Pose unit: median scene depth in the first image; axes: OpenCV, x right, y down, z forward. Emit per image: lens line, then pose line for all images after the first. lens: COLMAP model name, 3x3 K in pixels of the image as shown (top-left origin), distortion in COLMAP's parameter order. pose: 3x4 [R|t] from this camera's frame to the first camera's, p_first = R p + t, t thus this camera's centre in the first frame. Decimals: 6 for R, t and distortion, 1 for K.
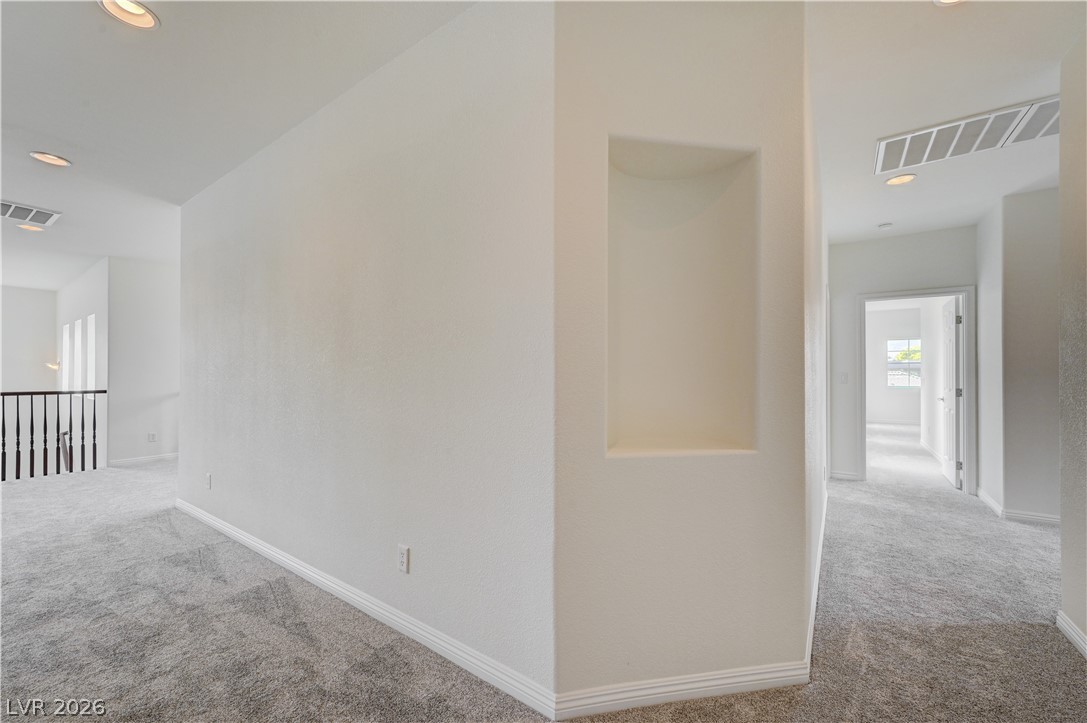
lens RADIAL K [[429.3, 0, 544.1], [0, 429.3, 366.5], [0, 0, 1]] dist [-0.001313, -0.000040]
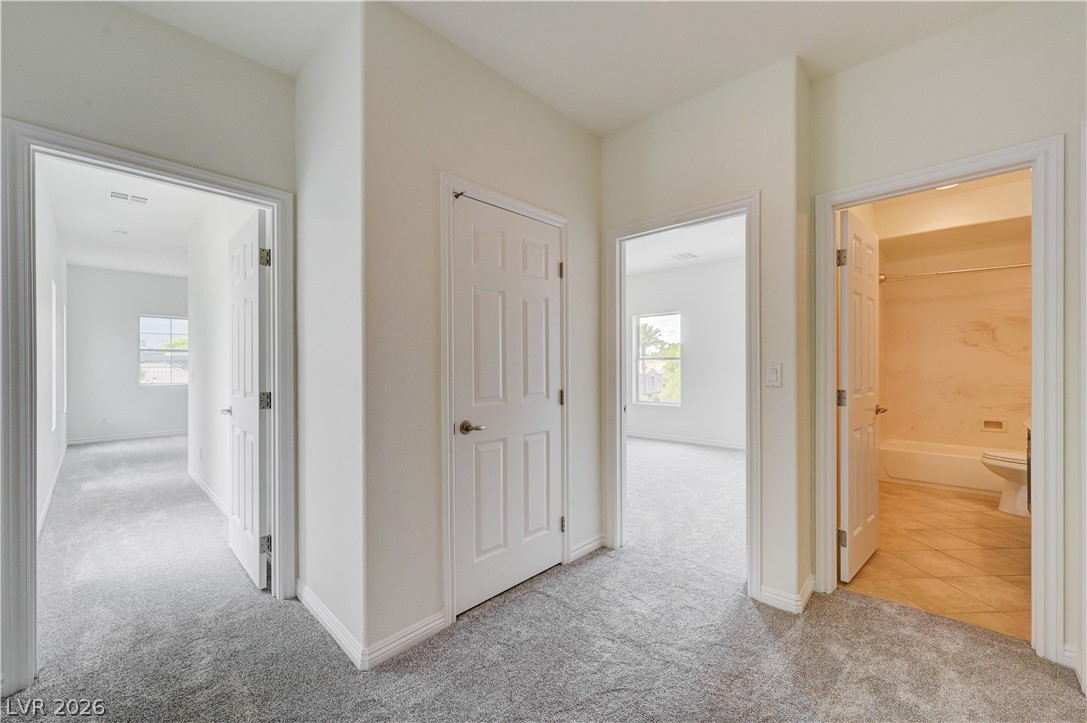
lens RADIAL K [[429.3, 0, 544.1], [0, 429.3, 366.5], [0, 0, 1]] dist [-0.001313, -0.000040]
pose [[0.154500, -0.008185, 0.987959, 0.507489], [-0.008018, 0.999922, 0.009538, 0.012971], [-0.987960, -0.009395, 0.154422, 0.584440]]
